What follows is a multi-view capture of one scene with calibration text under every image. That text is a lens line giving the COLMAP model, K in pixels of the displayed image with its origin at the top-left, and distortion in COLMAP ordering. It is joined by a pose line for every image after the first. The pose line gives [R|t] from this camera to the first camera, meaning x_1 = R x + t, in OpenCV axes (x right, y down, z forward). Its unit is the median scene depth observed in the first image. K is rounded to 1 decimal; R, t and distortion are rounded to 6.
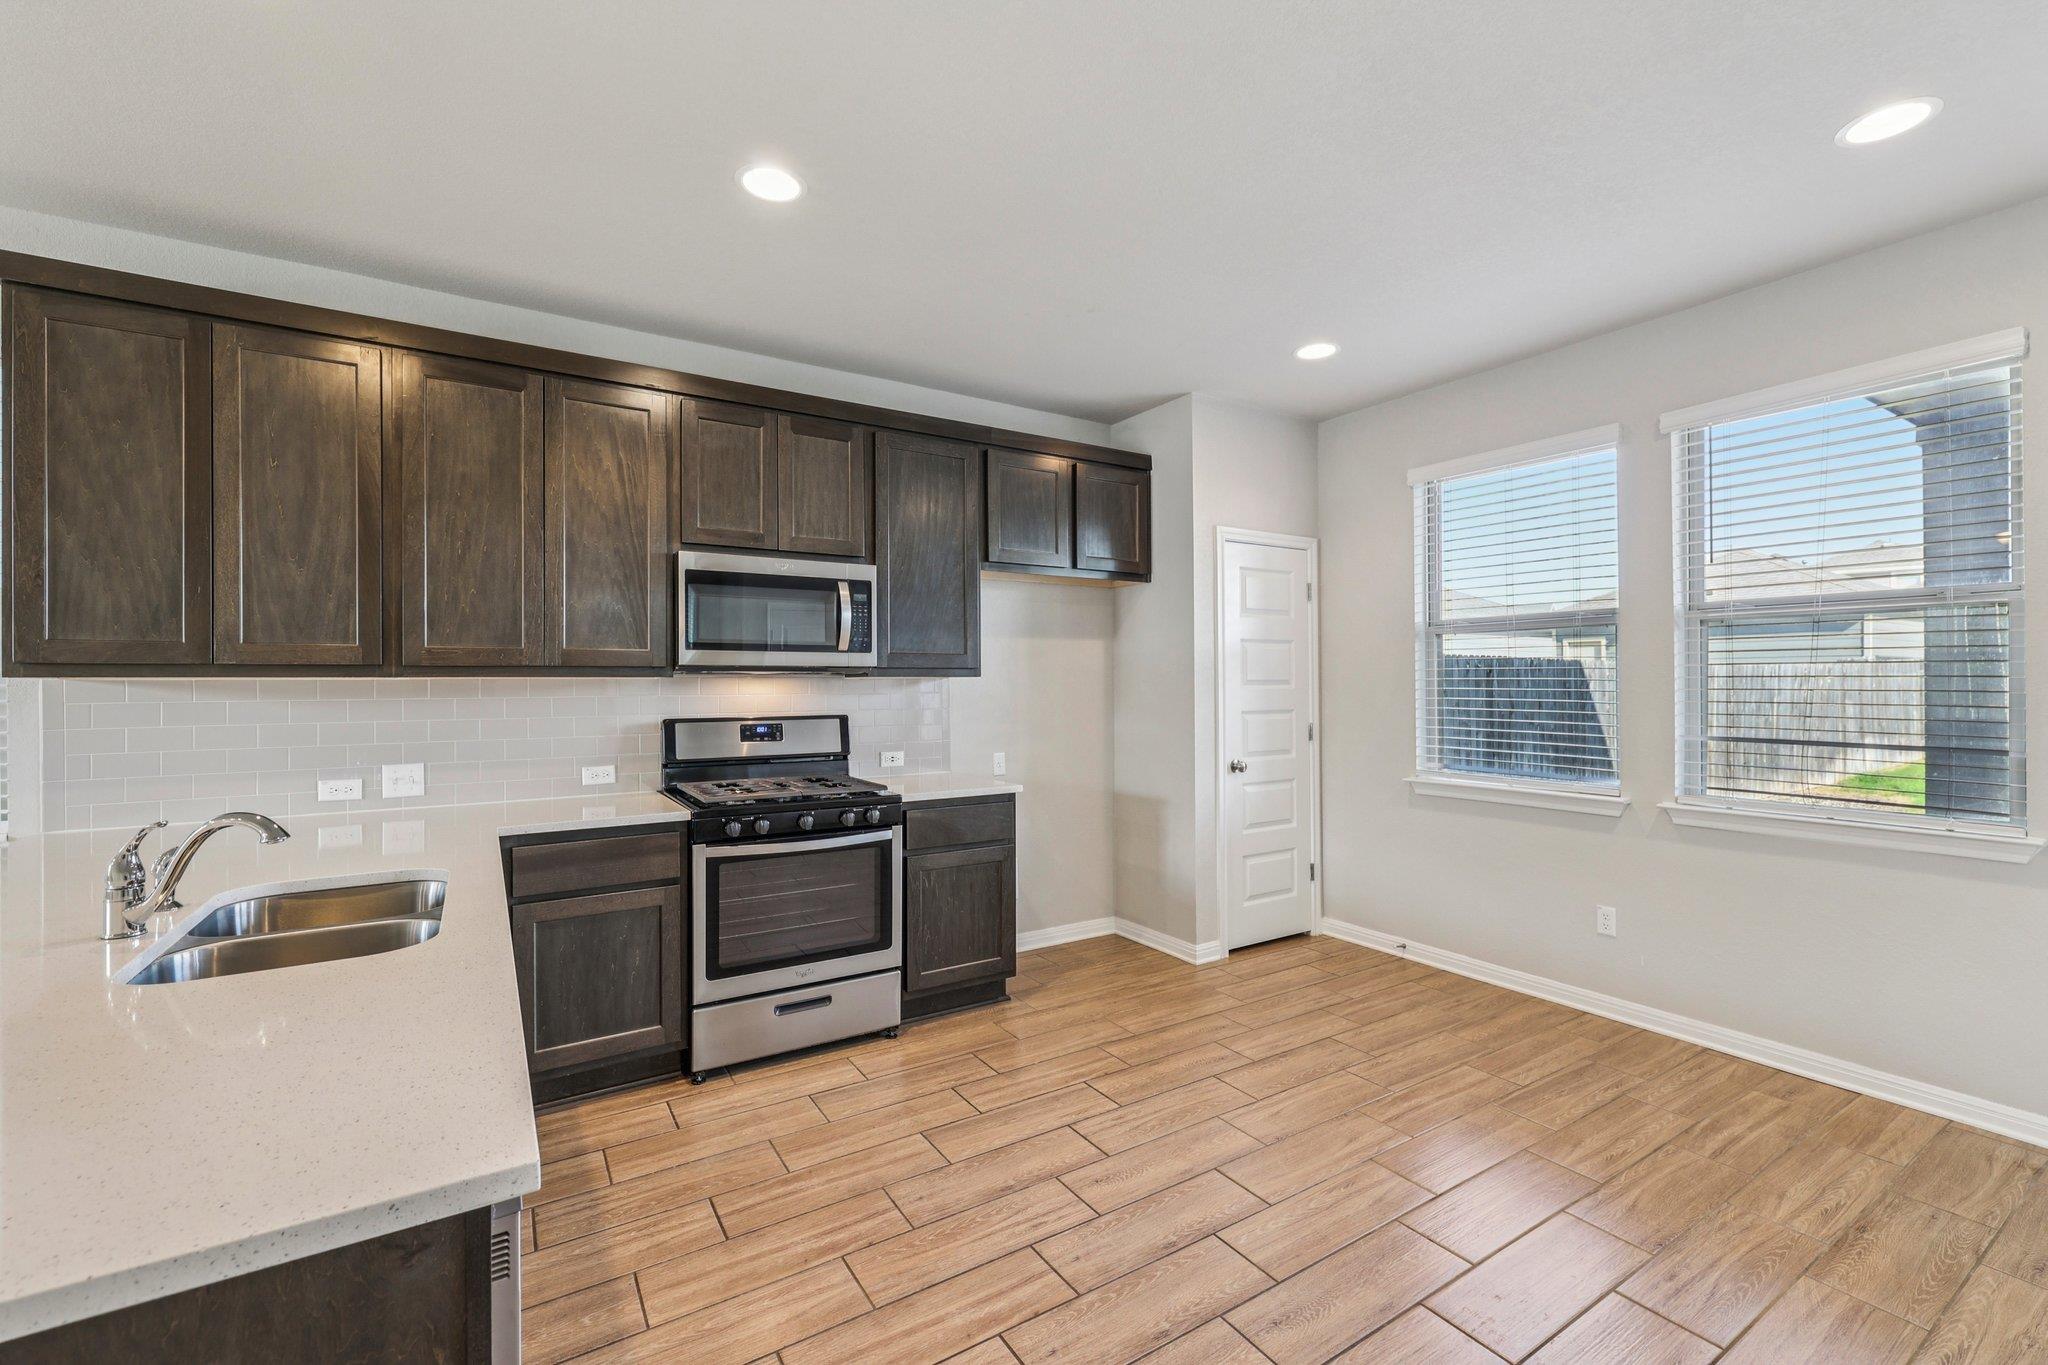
lens RADIAL K [[858.3, 0, 1028.6], [0, 858.3, 681.9], [0, 0, 1]] dist [-0.002359, 0.000635]
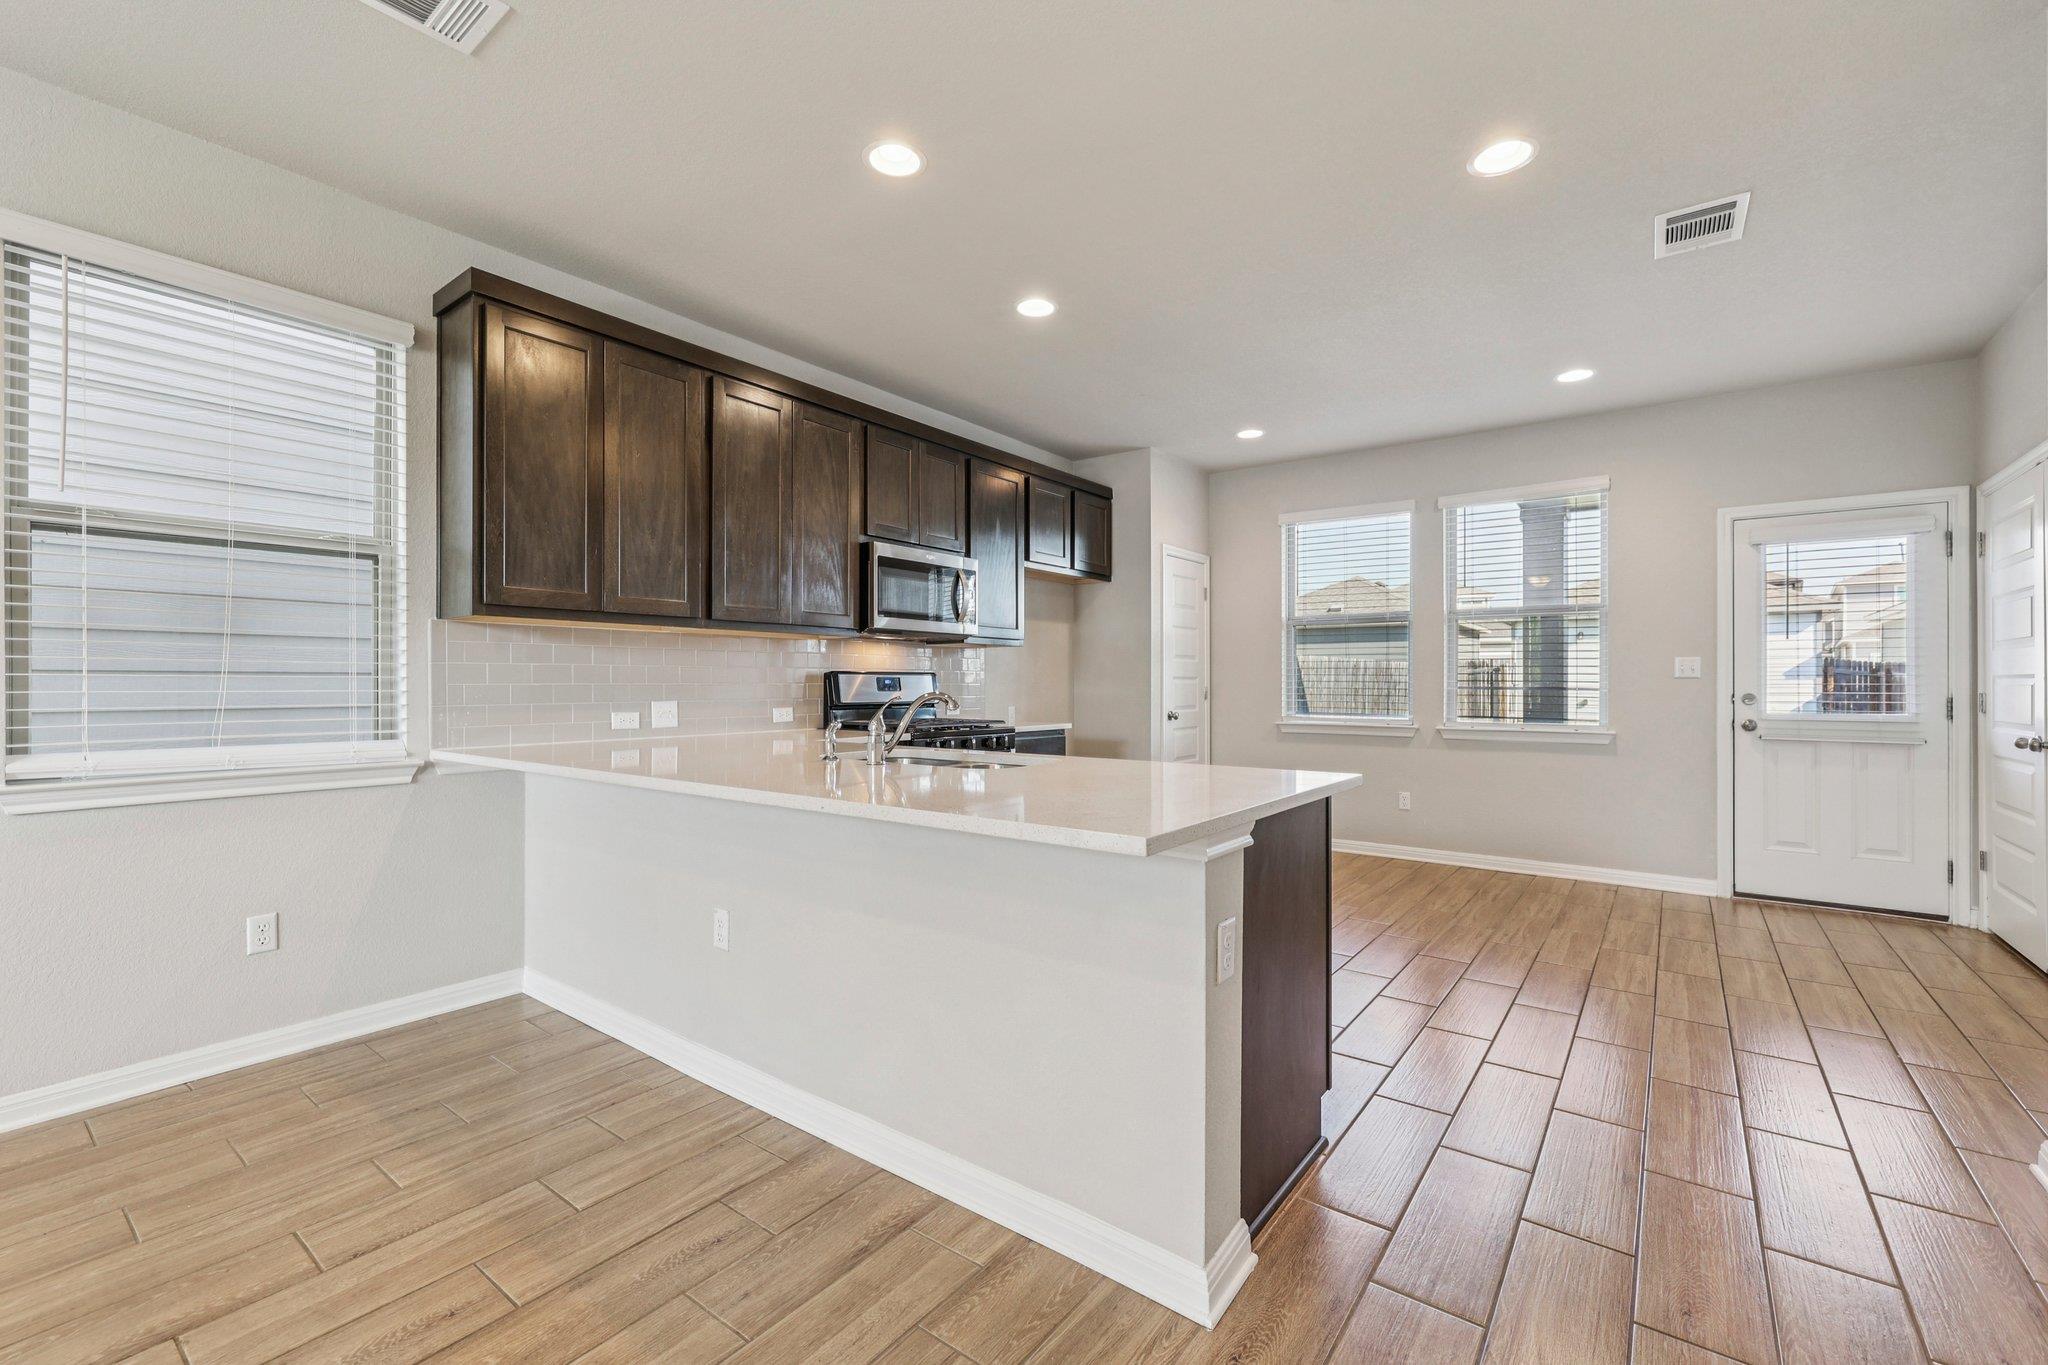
lens RADIAL K [[858.3, 0, 1028.6], [0, 858.3, 681.9], [0, 0, 1]] dist [-0.002359, 0.000635]
pose [[0.936501, 0.006618, 0.350602, -0.595263], [-0.006153, 0.999978, -0.002441, 0.060459], [-0.350611, 0.000128, 0.936521, -0.296254]]
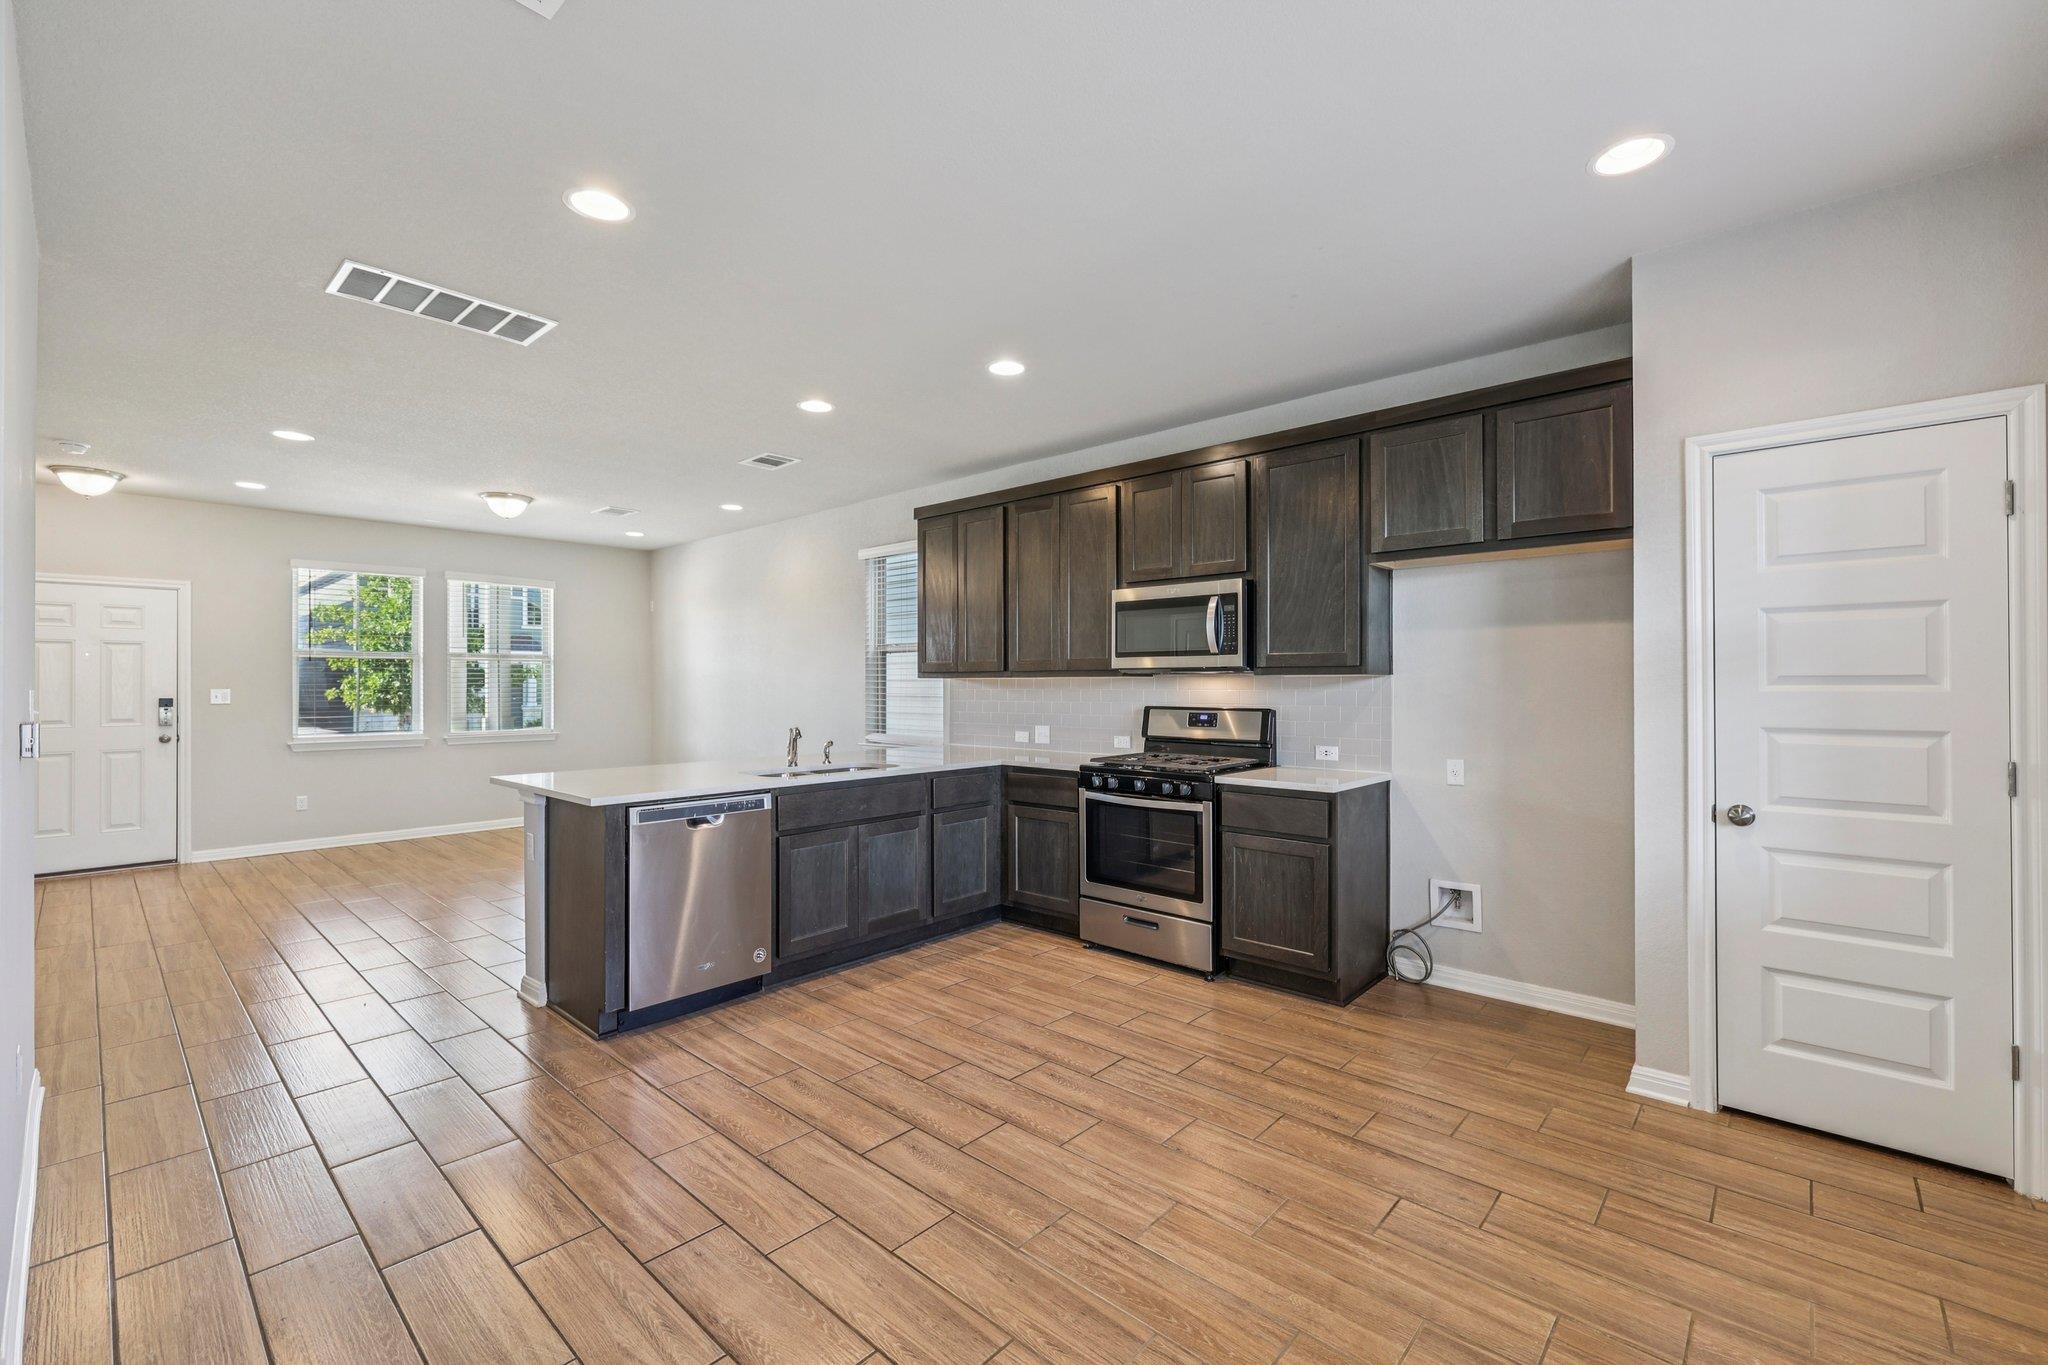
lens RADIAL K [[858.3, 0, 1028.6], [0, 858.3, 681.9], [0, 0, 1]] dist [-0.002359, 0.000635]
pose [[0.268739, 0.002296, -0.963210, 0.885354], [0.001702, 0.999994, 0.002858, -0.000838], [0.963212, -0.002407, 0.268734, 0.431674]]
